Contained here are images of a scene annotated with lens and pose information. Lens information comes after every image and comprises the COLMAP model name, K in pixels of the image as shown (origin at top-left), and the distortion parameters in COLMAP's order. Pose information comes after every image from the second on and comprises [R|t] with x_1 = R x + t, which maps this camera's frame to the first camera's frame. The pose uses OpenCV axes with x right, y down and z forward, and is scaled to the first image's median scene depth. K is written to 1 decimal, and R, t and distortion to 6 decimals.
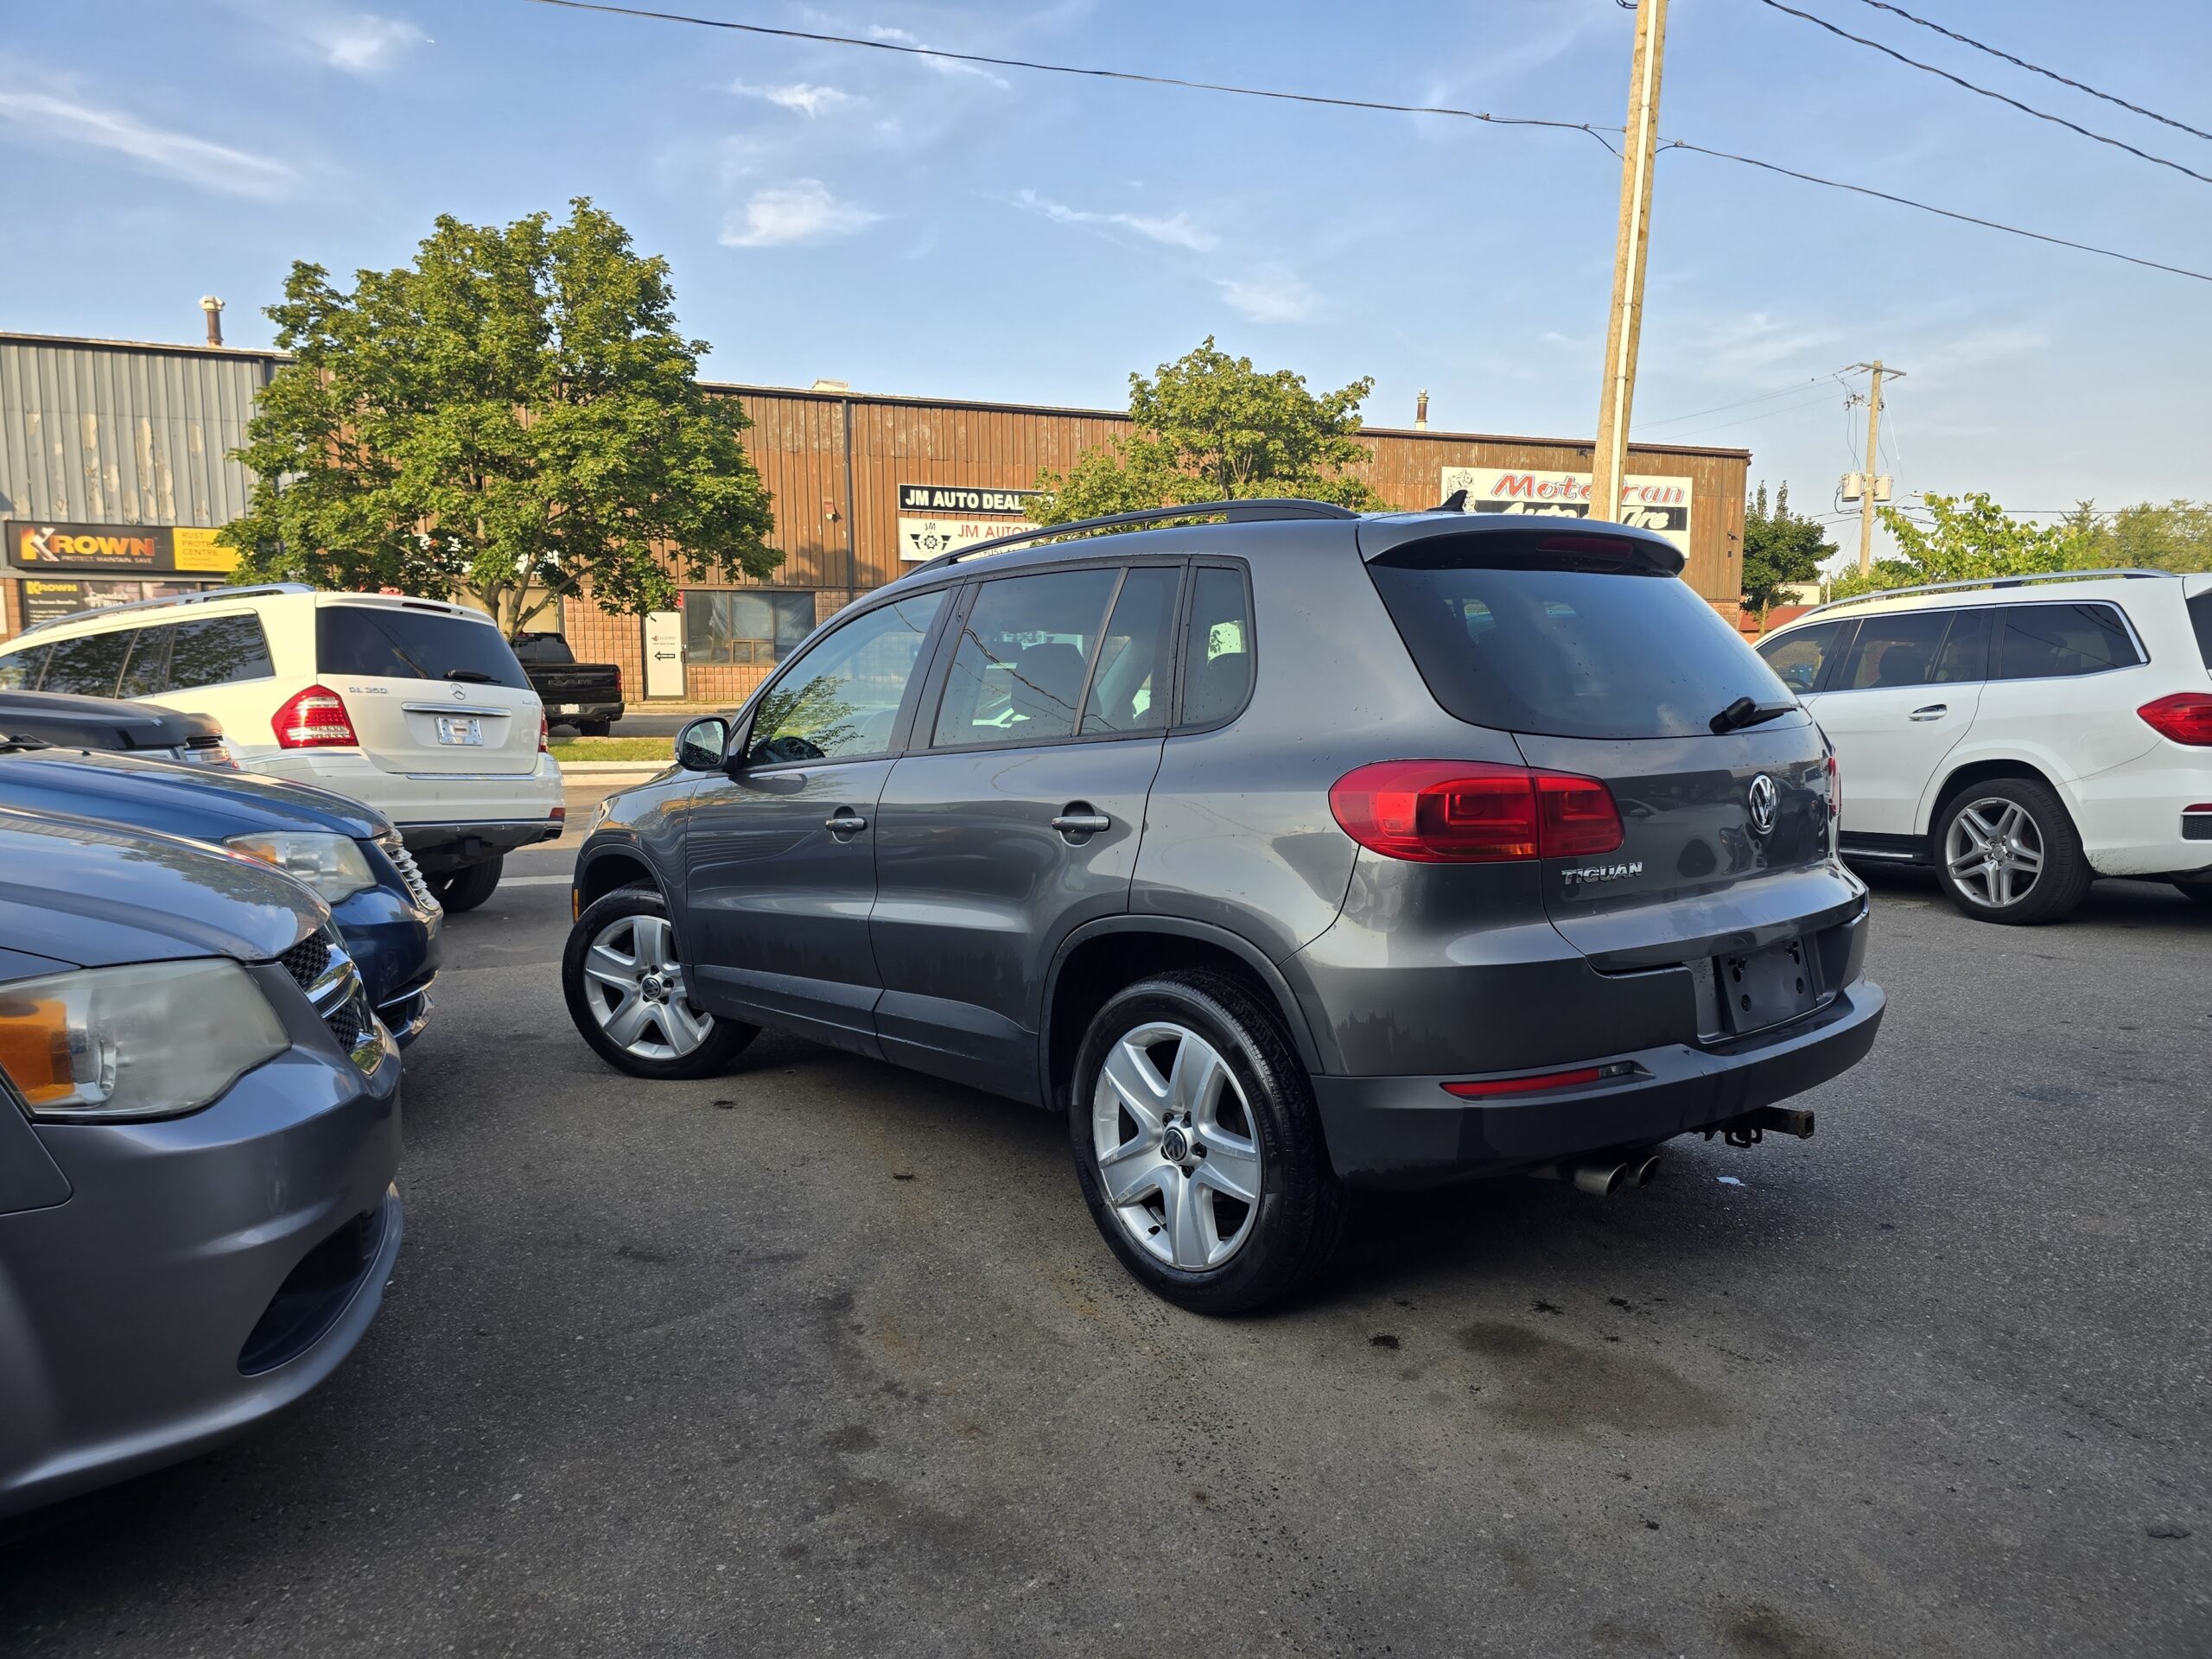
lens RADIAL K [[1481.4, 0, 1110.2], [0, 1481.4, 847.0], [0, 0, 1]] dist [0.038037, -0.041342]
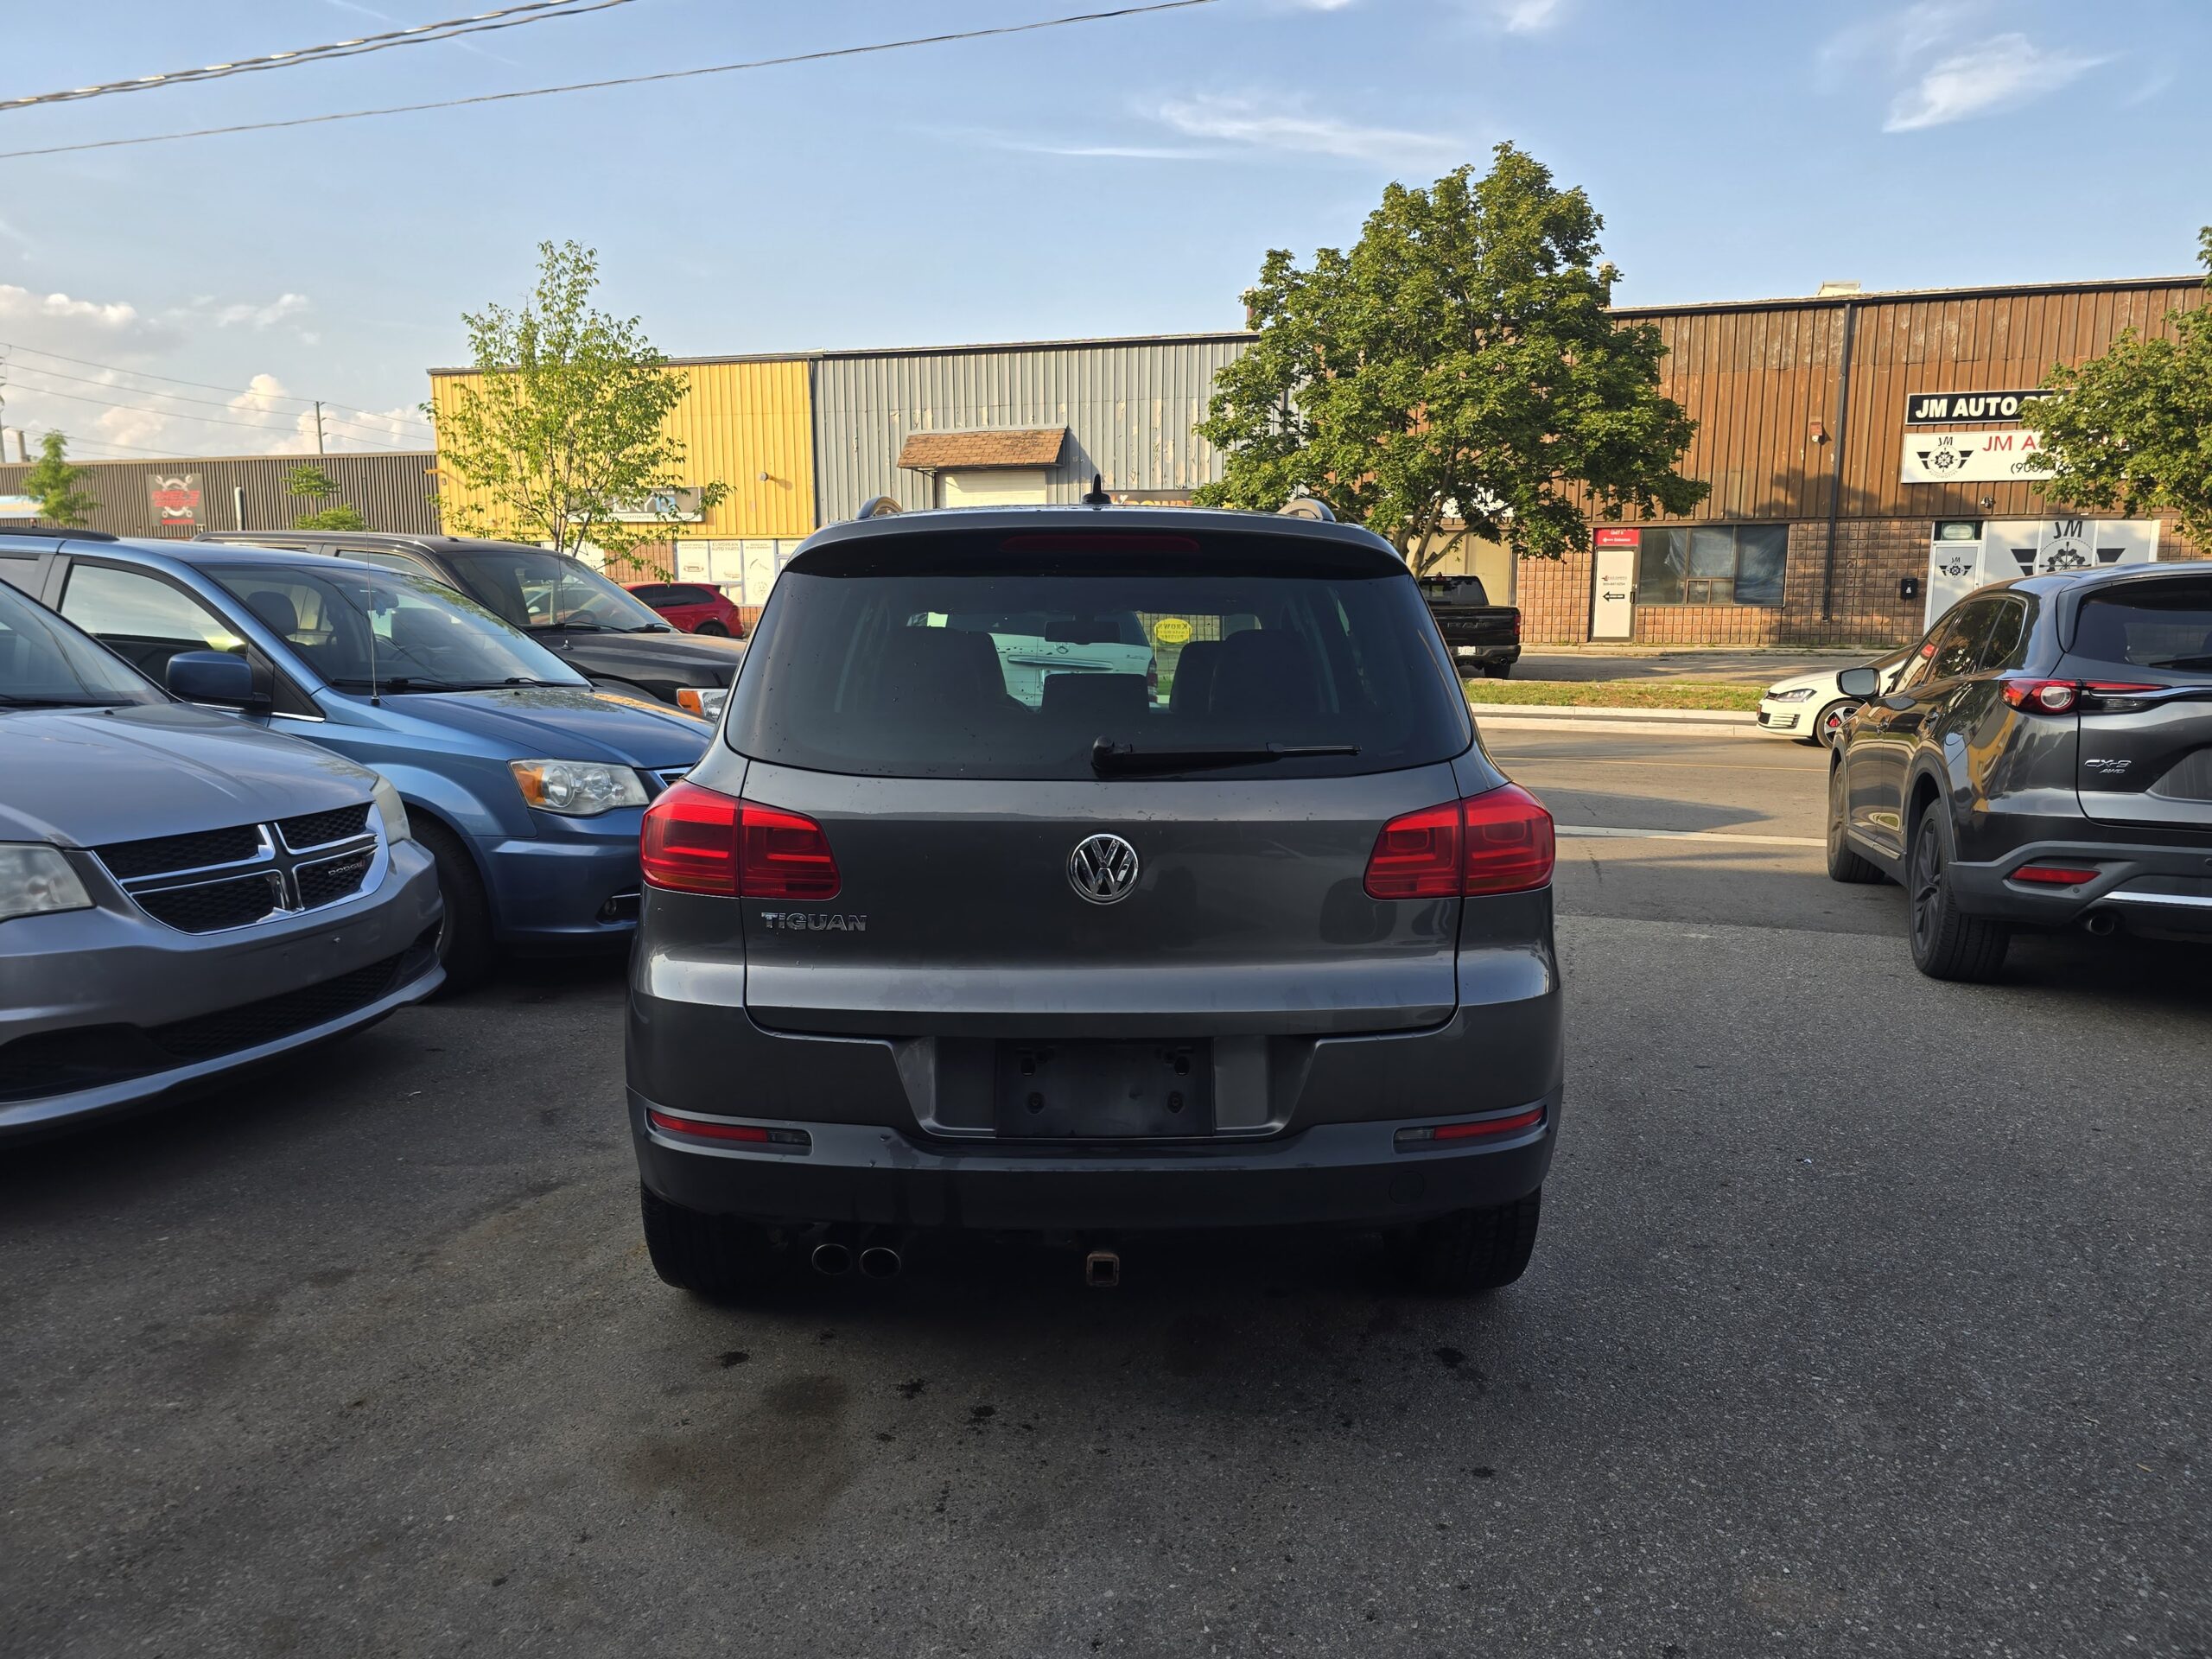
lens RADIAL K [[1481.4, 0, 1100.7], [0, 1481.4, 835.9], [0, 0, 1]] dist [0.038037, -0.041342]
pose [[0.758769, 0.103823, -0.643032, 0.120288], [-0.080423, 0.994594, 0.065687, -0.012174], [0.646376, 0.001873, 0.763017, 0.049557]]
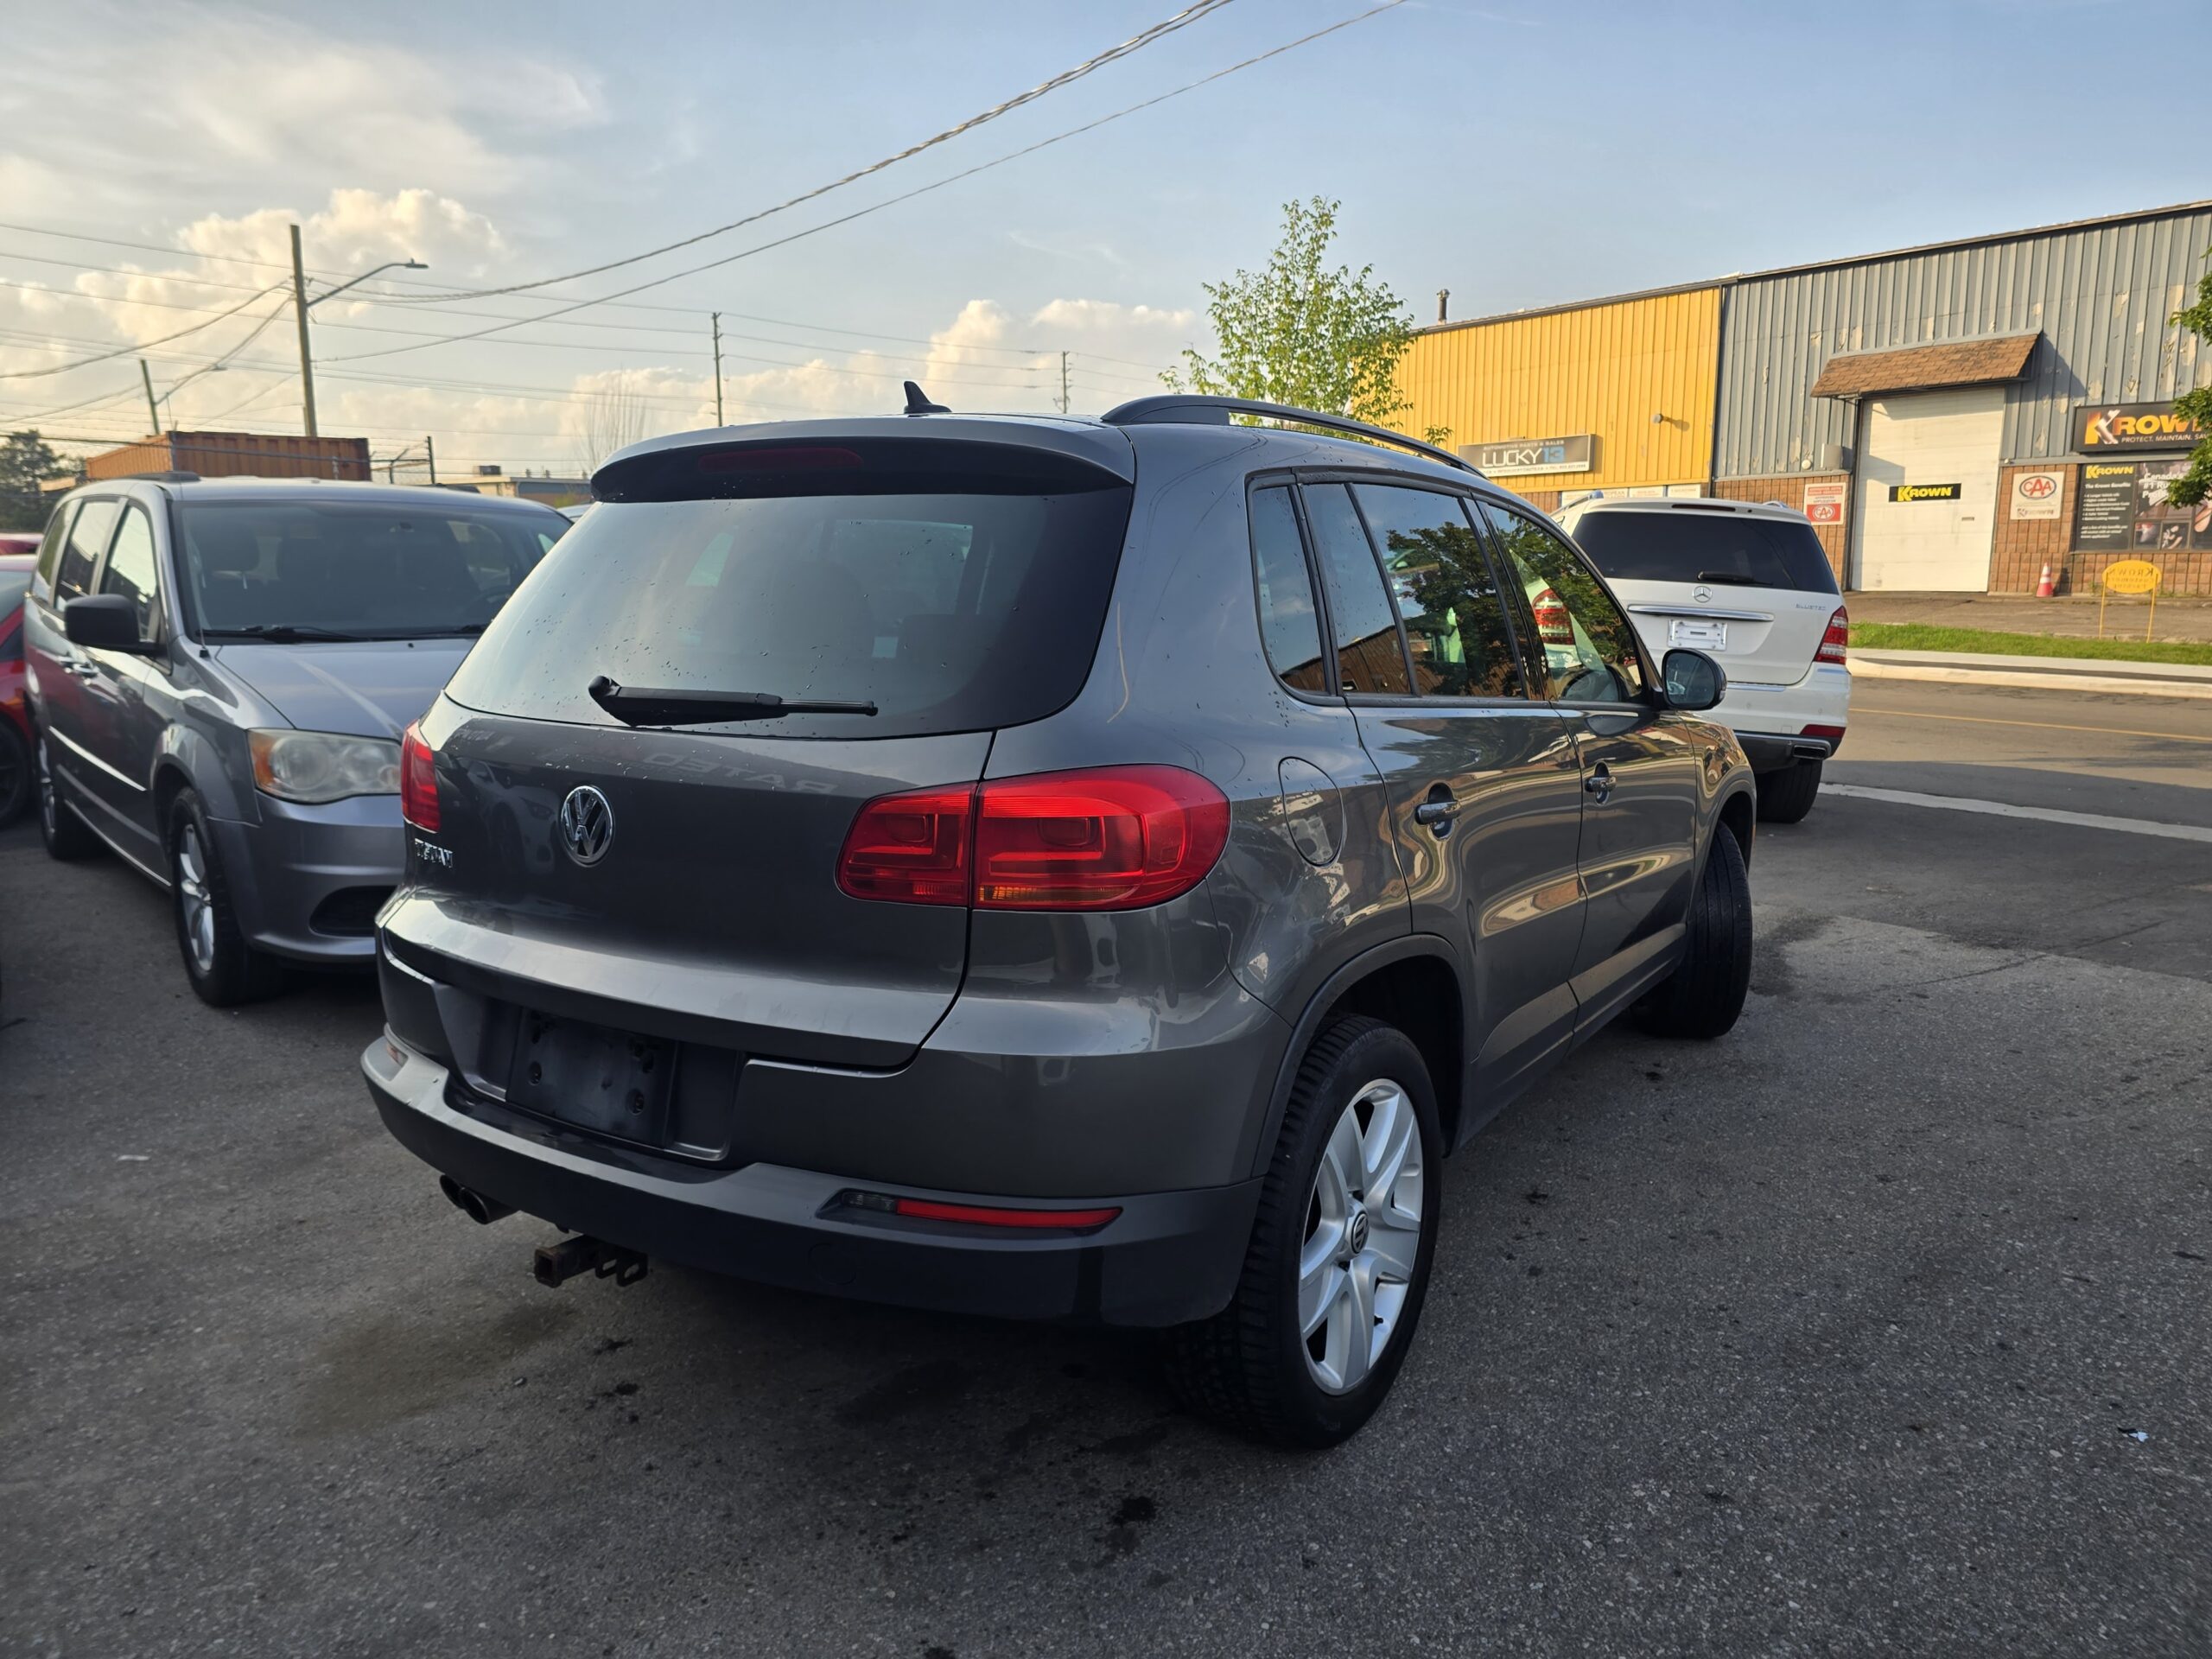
lens RADIAL K [[1481.4, 0, 1116.8], [0, 1481.4, 836.9], [0, 0, 1]] dist [0.038037, -0.041342]
pose [[0.247101, 0.175092, -0.953039, 0.150096], [-0.104390, 0.982625, 0.153461, -0.020032], [0.963350, 0.061567, 0.261085, 0.134461]]
